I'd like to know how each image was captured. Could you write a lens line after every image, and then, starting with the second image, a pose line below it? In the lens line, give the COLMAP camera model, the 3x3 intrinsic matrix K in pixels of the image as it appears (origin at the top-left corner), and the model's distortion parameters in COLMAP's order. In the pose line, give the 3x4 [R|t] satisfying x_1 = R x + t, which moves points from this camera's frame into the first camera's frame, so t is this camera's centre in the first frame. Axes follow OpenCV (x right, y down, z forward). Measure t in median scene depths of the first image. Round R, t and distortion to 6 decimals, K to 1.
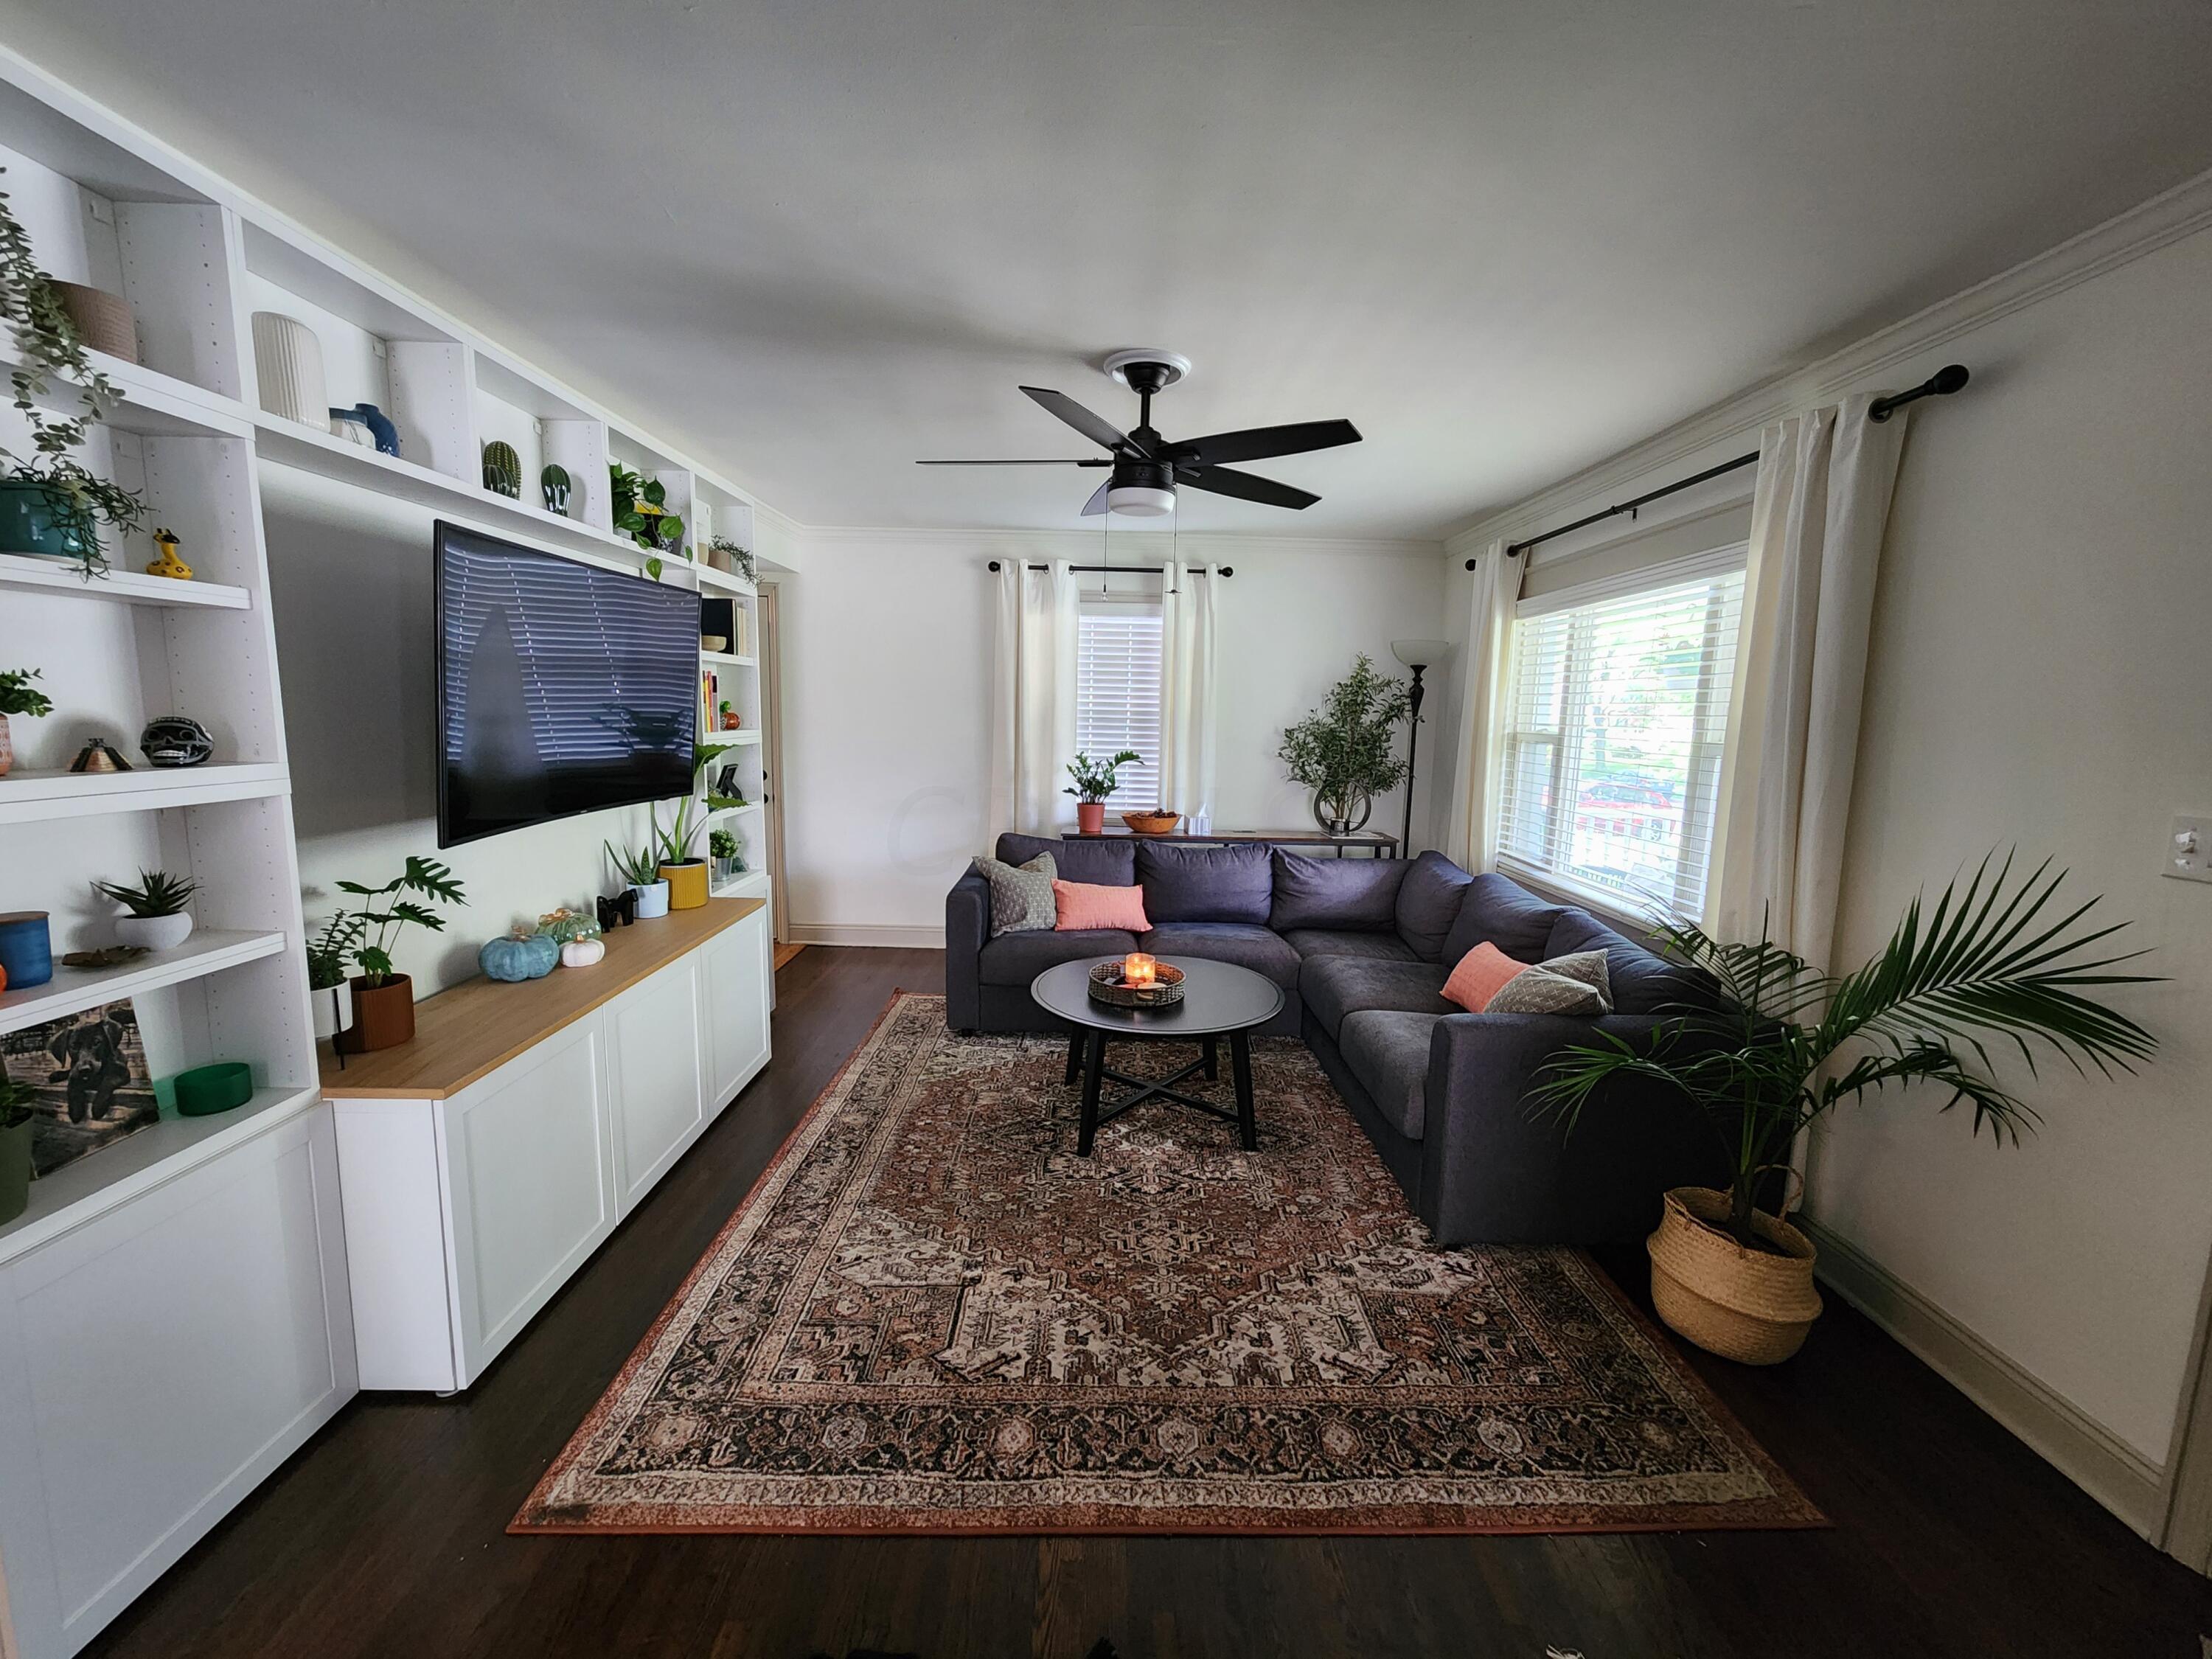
lens RADIAL K [[897.3, 0, 1106.0], [0, 897.3, 829.5], [0, 0, 1]] dist [-0.018076, -0.000103]
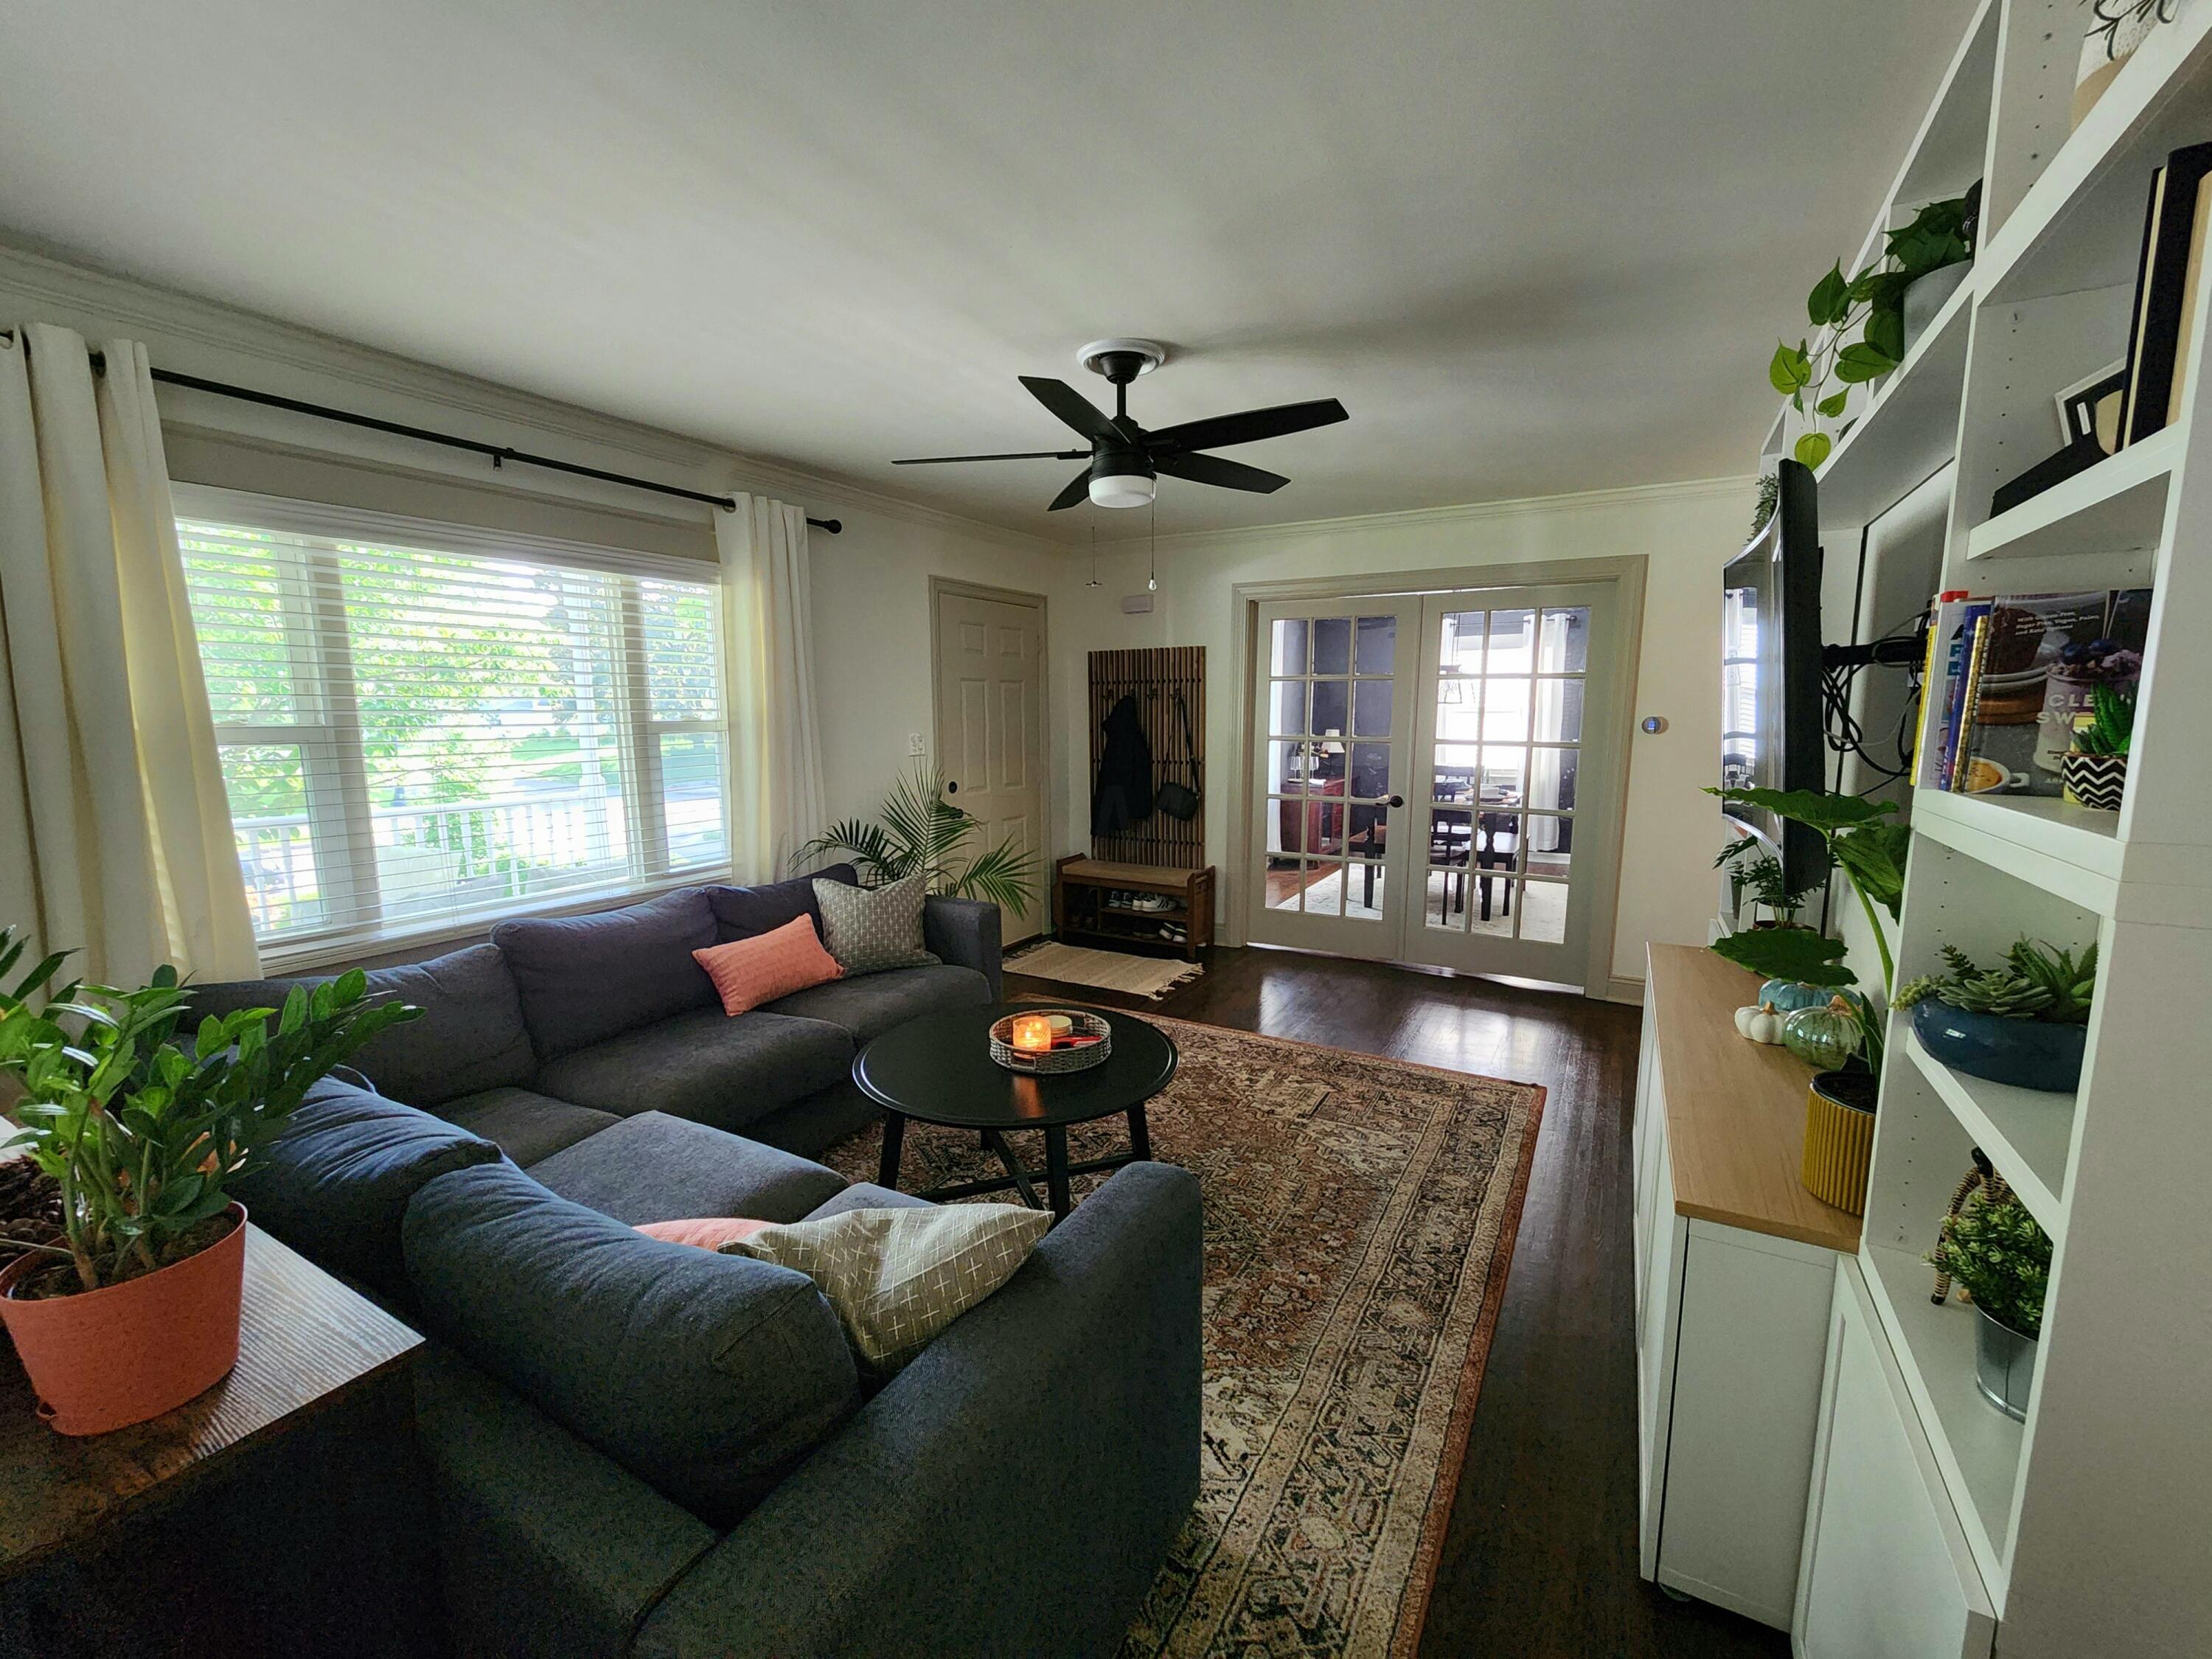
lens RADIAL K [[897.3, 0, 1106.0], [0, 897.3, 829.5], [0, 0, 1]] dist [-0.018076, -0.000103]
pose [[-0.862246, -0.085775, 0.499173, -0.530867], [0.052309, 0.965205, 0.256211, -0.290205], [-0.503781, 0.247028, -0.827757, 2.158097]]
